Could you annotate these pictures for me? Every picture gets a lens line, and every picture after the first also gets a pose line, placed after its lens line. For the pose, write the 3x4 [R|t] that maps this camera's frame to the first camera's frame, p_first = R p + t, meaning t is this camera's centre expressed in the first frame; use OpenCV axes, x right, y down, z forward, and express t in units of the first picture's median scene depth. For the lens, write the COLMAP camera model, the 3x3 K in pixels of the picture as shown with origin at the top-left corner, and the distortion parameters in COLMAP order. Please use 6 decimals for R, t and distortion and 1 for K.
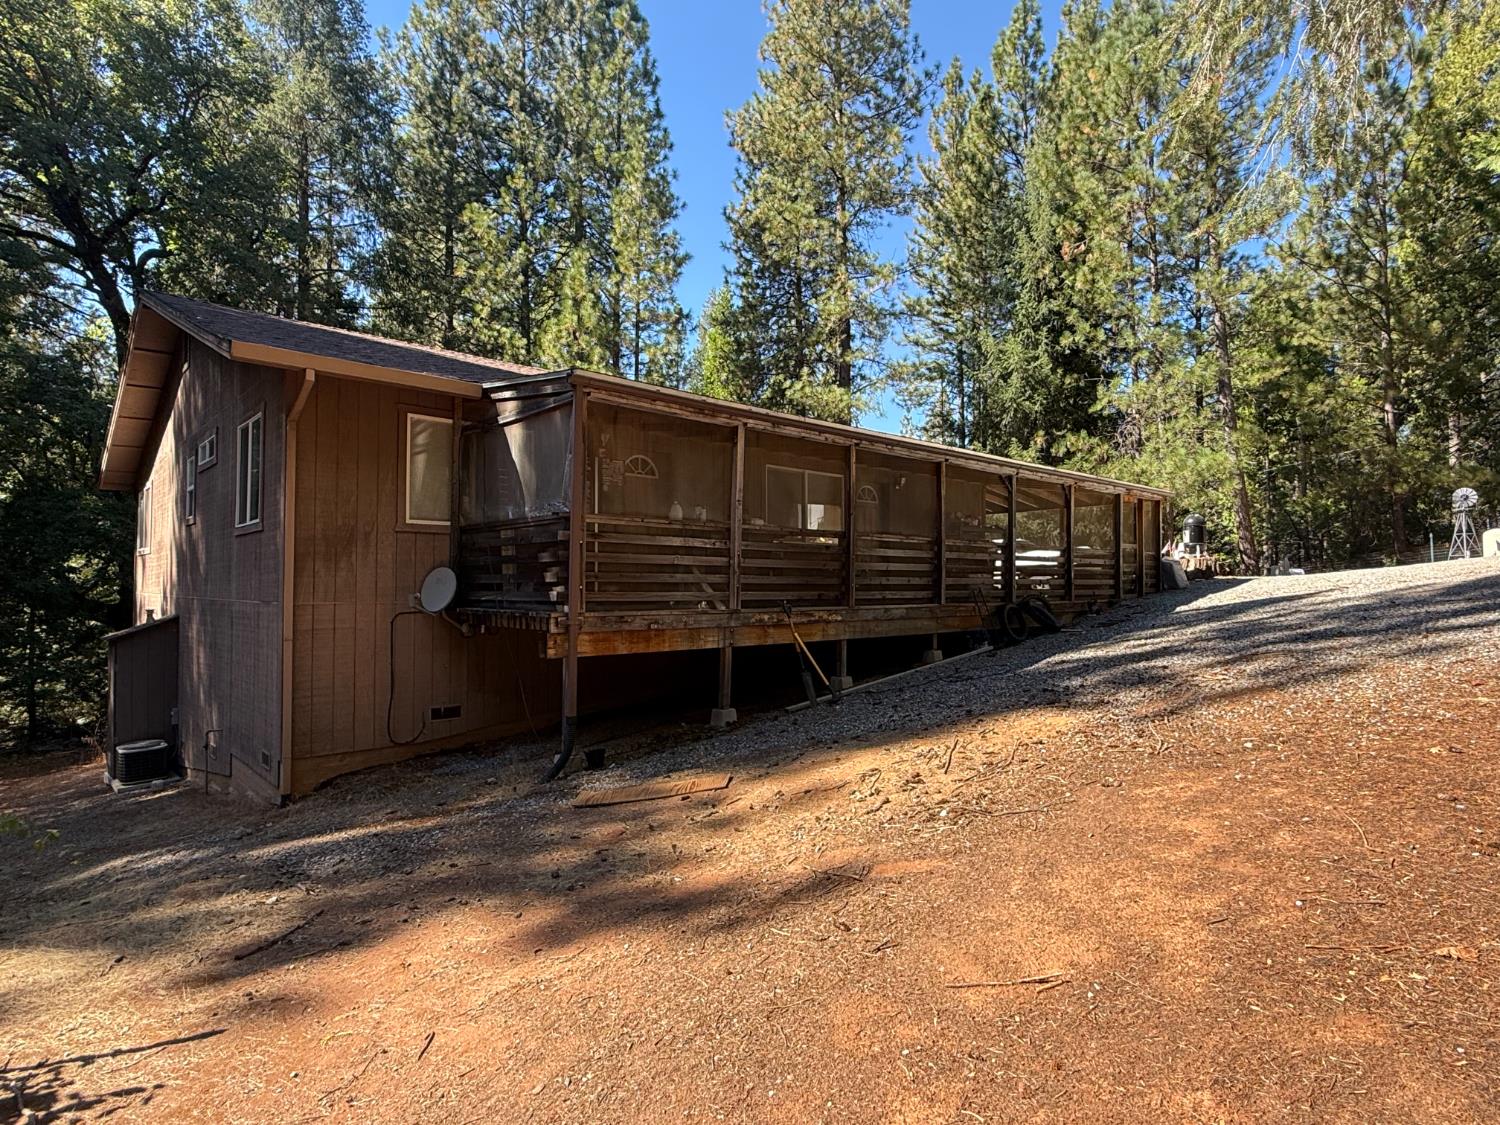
lens RADIAL K [[800.1, 0, 750.0], [0, 800.1, 562.5], [0, 0, 1]] dist [-0.001603, 0.001004]
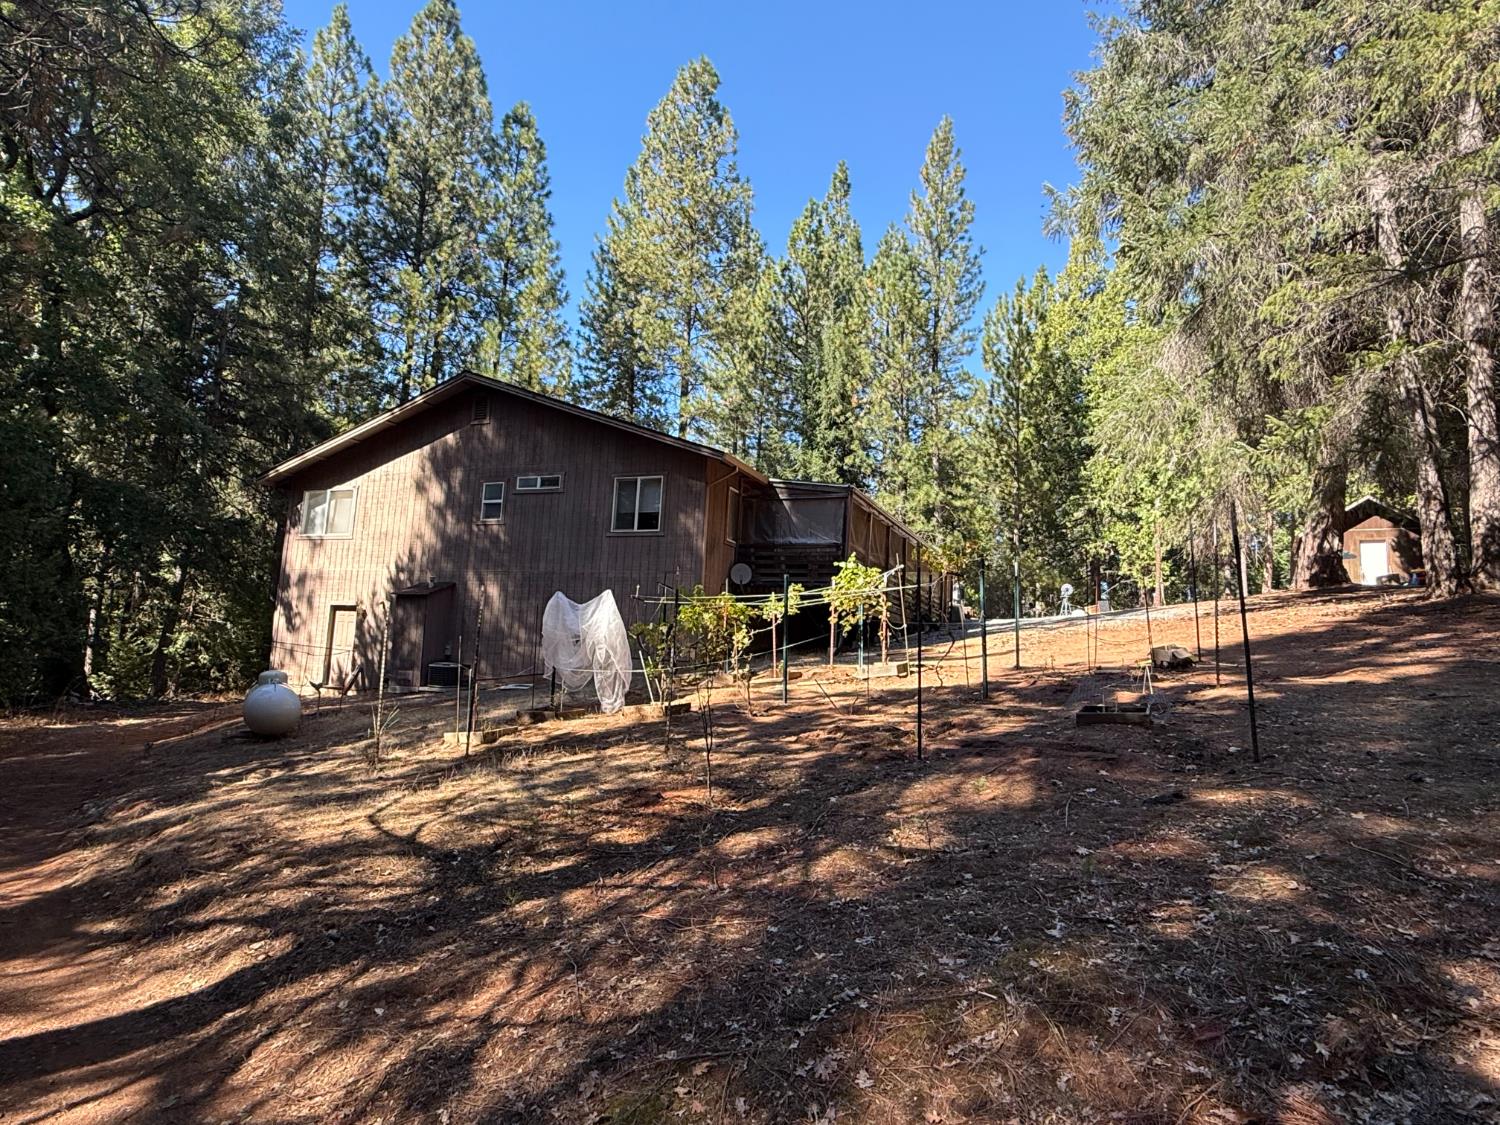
lens RADIAL K [[800.1, 0, 750.0], [0, 800.1, 562.5], [0, 0, 1]] dist [-0.001603, 0.001004]
pose [[0.915673, 0.099279, 0.389470, -0.273131], [-0.068428, 0.993374, -0.092339, 0.043954], [-0.396057, 0.057902, 0.916399, -0.209307]]
